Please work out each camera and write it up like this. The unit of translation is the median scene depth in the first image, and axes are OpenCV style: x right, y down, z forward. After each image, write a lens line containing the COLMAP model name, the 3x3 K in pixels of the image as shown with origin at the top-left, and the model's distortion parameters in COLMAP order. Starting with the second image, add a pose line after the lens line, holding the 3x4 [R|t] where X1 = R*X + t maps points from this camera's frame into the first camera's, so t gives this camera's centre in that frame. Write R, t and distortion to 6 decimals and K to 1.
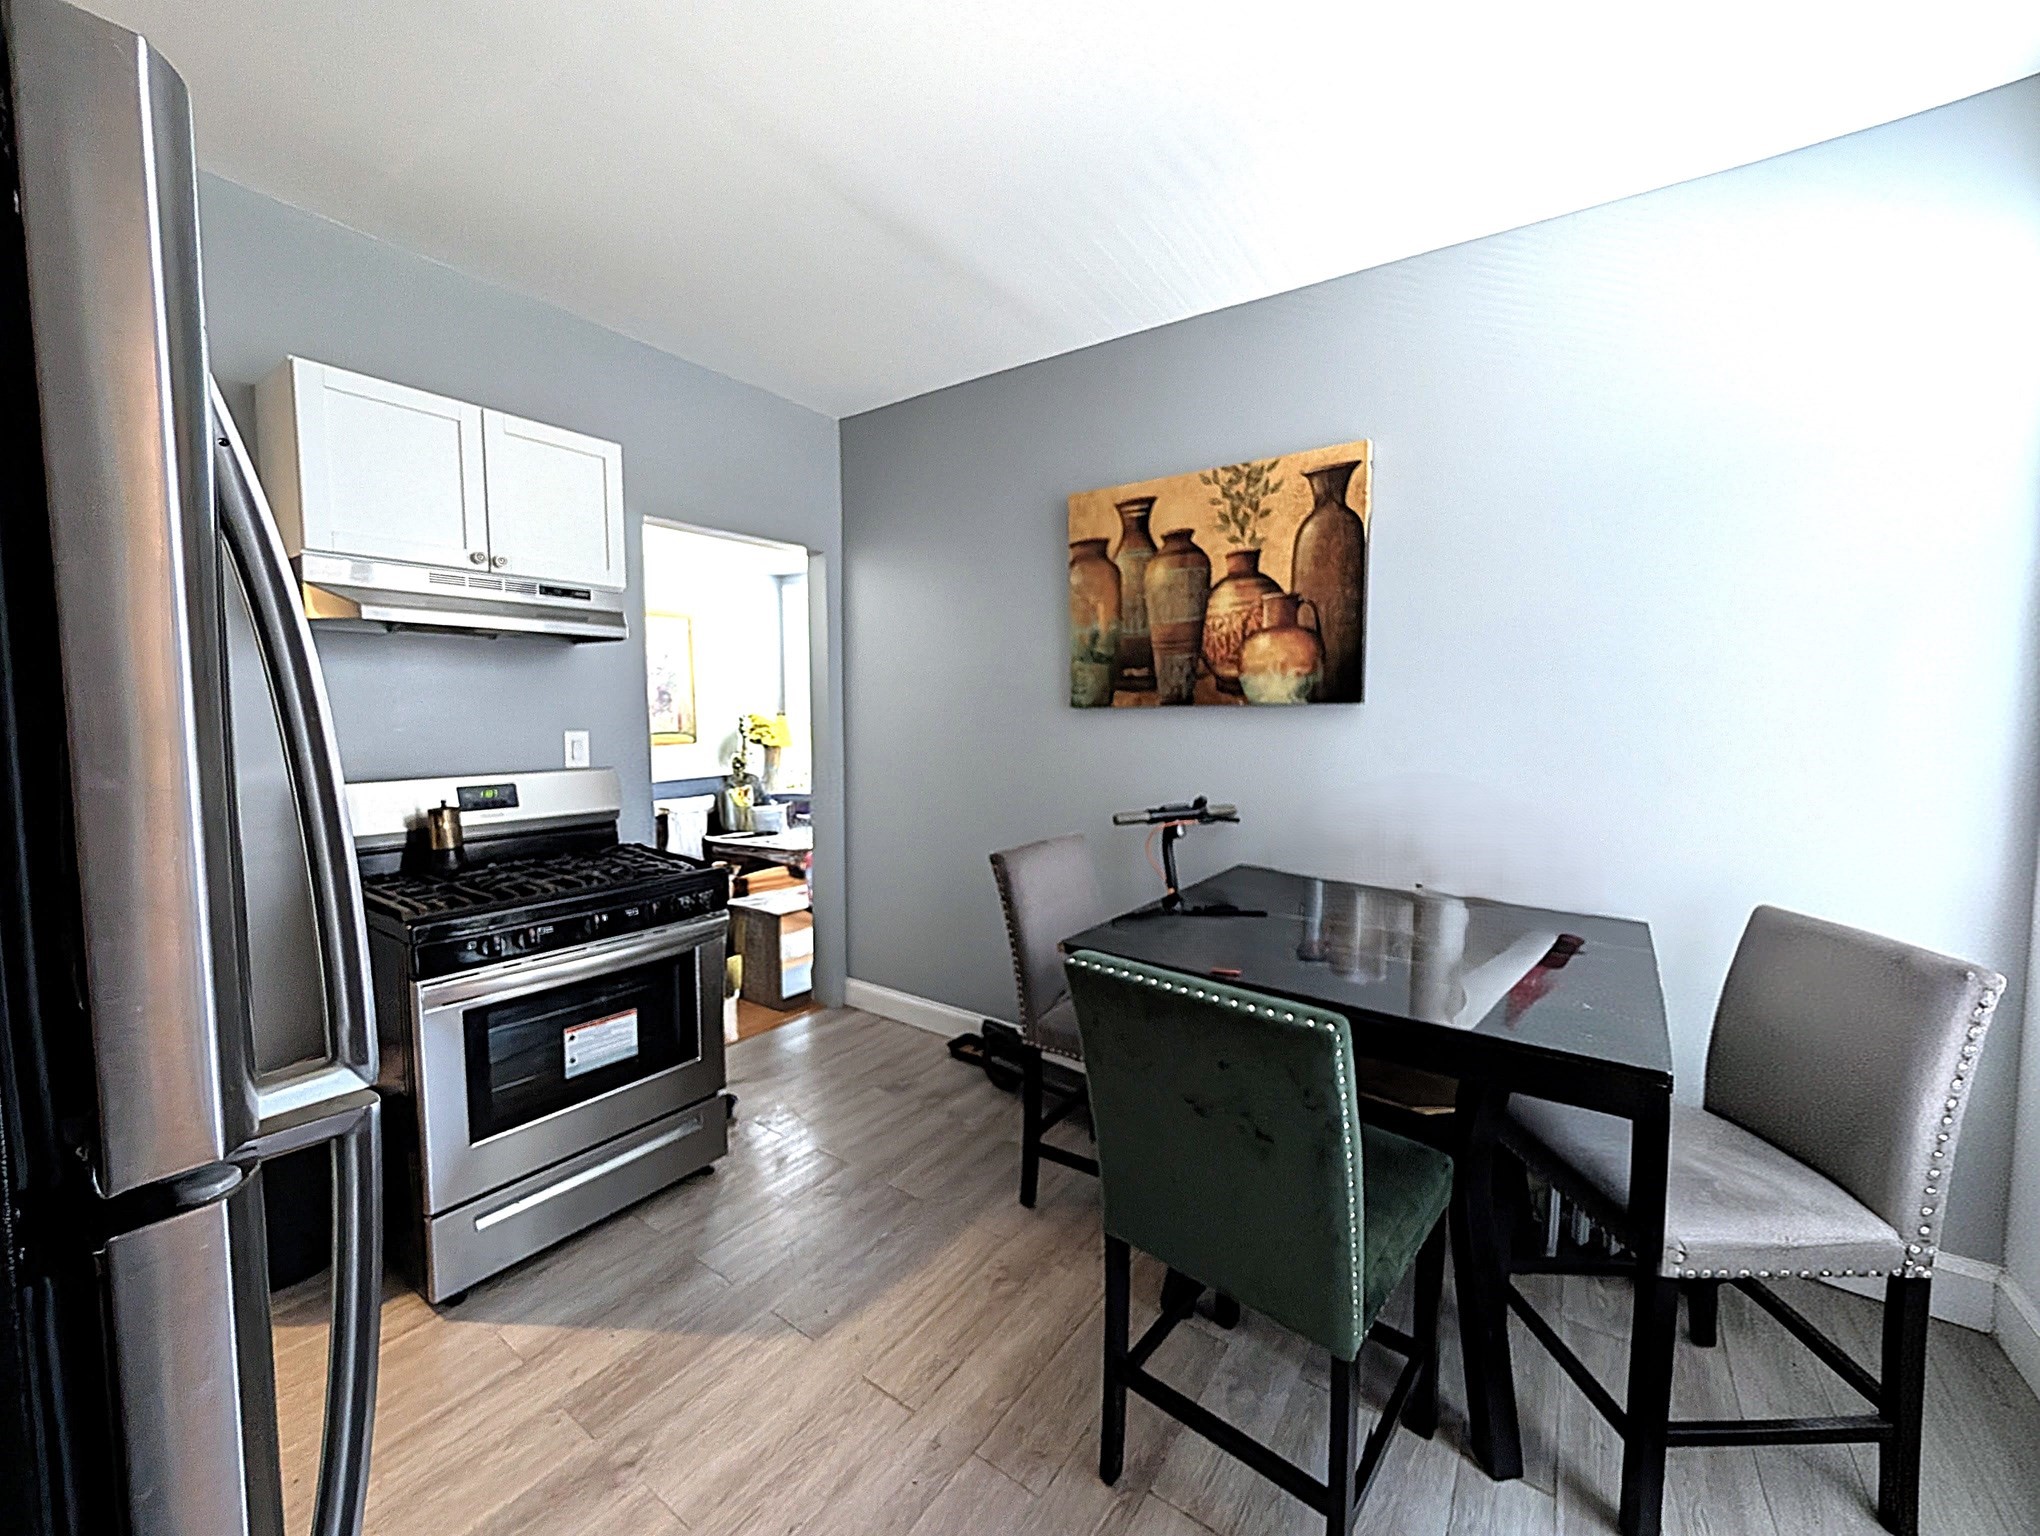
lens RADIAL K [[770.9, 0, 1028.1], [0, 770.9, 766.9], [0, 0, 1]] dist [-0.000709, -0.000491]
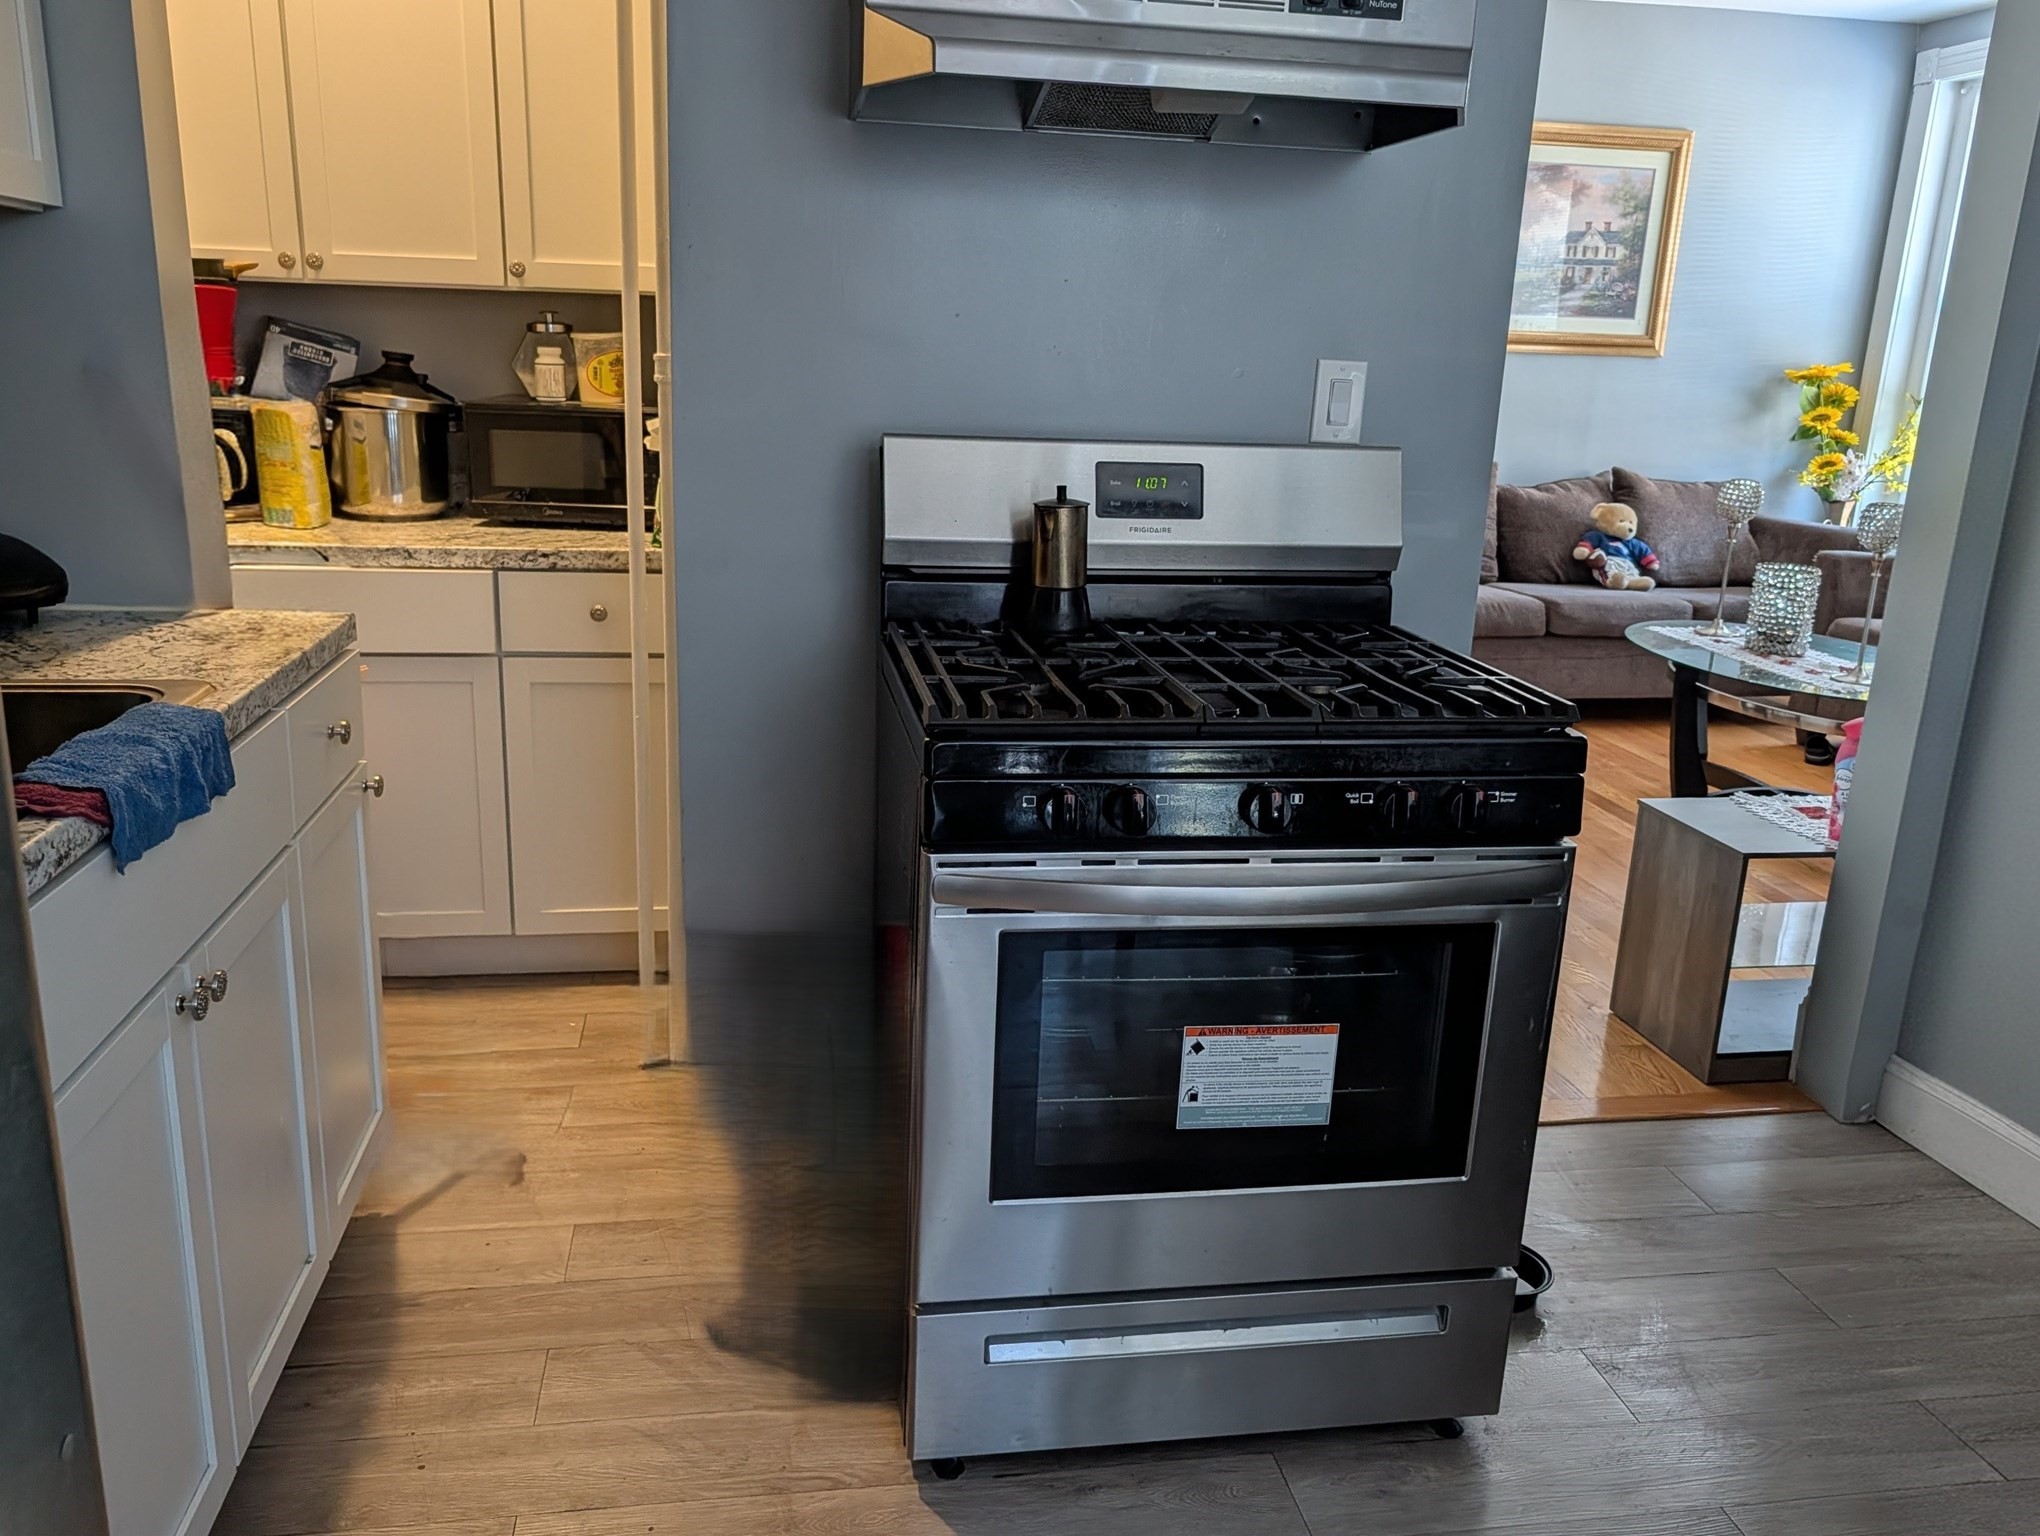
lens RADIAL K [[1597.2, 0, 1023.9], [0, 1597.2, 783.9], [0, 0, 1]] dist [0.014344, 0.003697]
pose [[0.714144, 0.208132, -0.668340, -0.068433], [-0.085580, 0.973572, 0.211742, 0.014886], [0.694747, -0.094018, 0.713083, 0.246757]]
